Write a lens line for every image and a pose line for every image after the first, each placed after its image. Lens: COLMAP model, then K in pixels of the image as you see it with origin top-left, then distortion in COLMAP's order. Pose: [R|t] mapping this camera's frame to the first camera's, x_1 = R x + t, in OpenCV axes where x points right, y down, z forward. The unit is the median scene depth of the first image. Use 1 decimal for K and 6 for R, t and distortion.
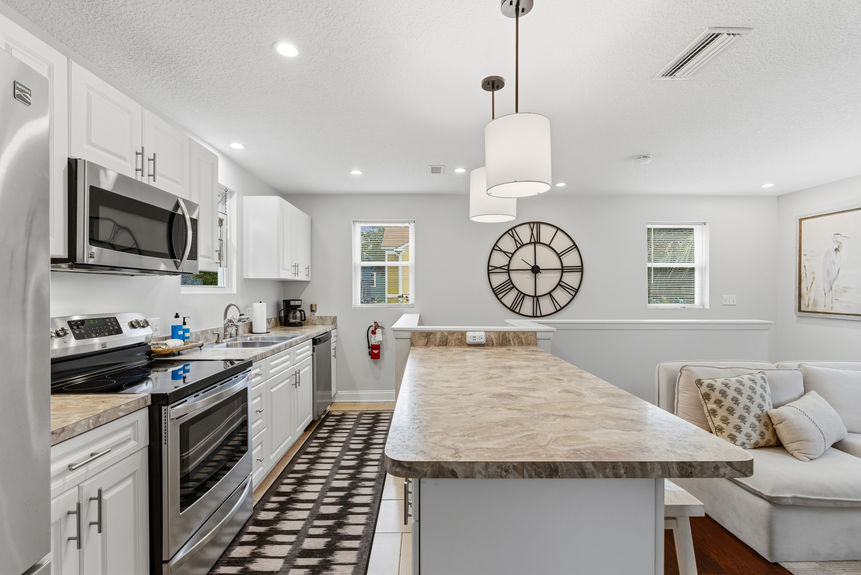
lens RADIAL K [[392.1, 0, 428.6], [0, 392.1, 290.4], [0, 0, 1]] dist [0.000300, 0.000394]
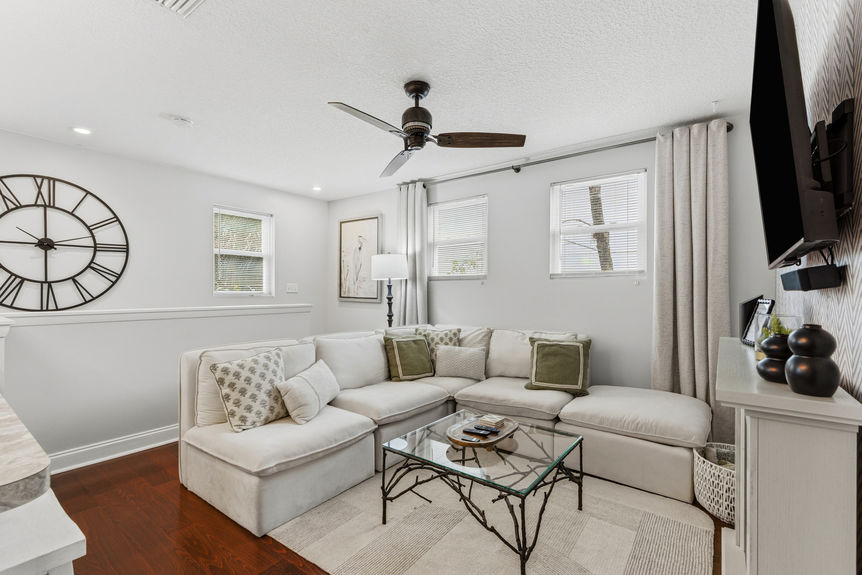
lens RADIAL K [[392.5, 0, 429.1], [0, 392.5, 290.4], [0, 0, 1]] dist [0.000300, 0.000394]
pose [[0.620152, 0.000164, 0.784482, 0.238561], [-0.004274, 0.999986, 0.003169, 0.041287], [-0.784470, -0.005318, 0.620143, 0.030928]]
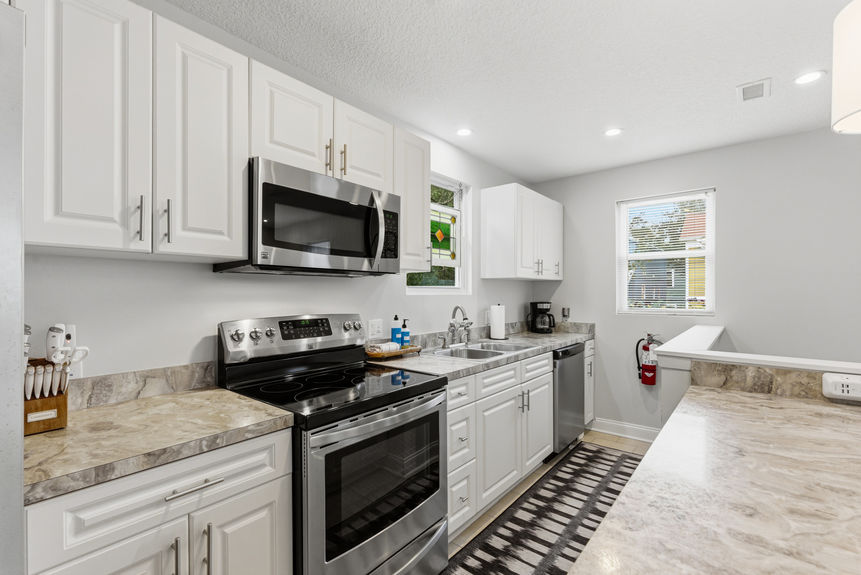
lens RADIAL K [[386.3, 0, 429.4], [0, 386.3, 292.3], [0, 0, 1]] dist [-0.000300, 0.000256]
pose [[0.762397, -0.000407, -0.647110, 0.031882], [0.001637, 0.999998, 0.001301, -0.000109], [0.647108, -0.002051, 0.762396, 0.290484]]
